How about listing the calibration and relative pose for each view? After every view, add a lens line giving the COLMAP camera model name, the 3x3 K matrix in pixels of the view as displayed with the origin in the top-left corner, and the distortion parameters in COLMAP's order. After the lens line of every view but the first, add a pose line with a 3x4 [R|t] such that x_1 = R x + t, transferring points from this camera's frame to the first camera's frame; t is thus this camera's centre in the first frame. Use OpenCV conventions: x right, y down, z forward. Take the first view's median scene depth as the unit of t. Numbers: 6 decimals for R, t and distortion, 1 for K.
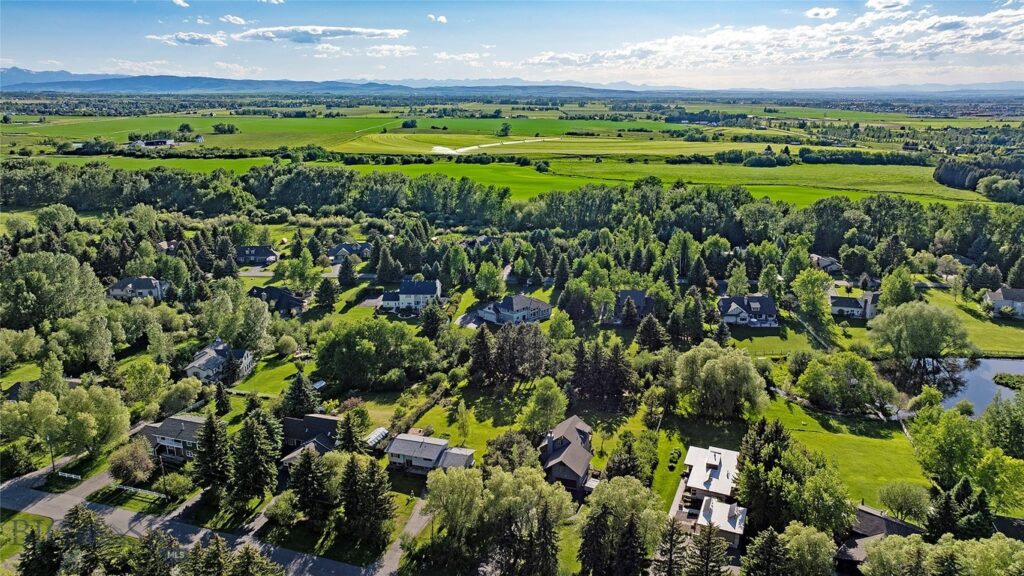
lens RADIAL K [[745.3, 0, 514.1], [0, 745.3, 284.1], [0, 0, 1]] dist [0.008117, 0.037318]
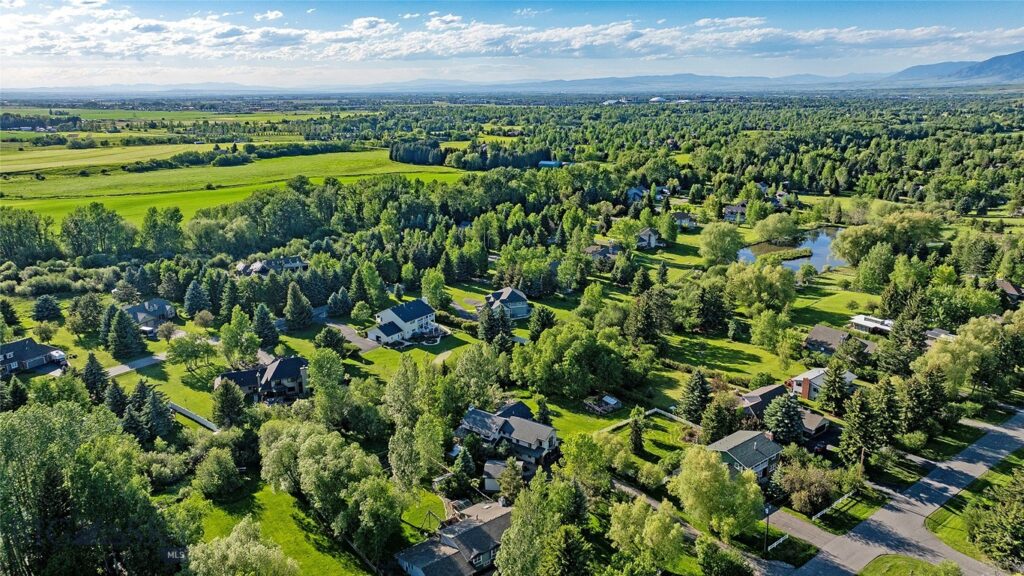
lens RADIAL K [[745.3, 0, 512.4], [0, 745.3, 293.1], [0, 0, 1]] dist [0.008117, 0.037318]
pose [[0.510010, -0.236754, 0.826945, -0.111436], [0.229194, 0.964023, 0.134647, -0.015154], [-0.829072, 0.120860, 0.545924, 0.063000]]
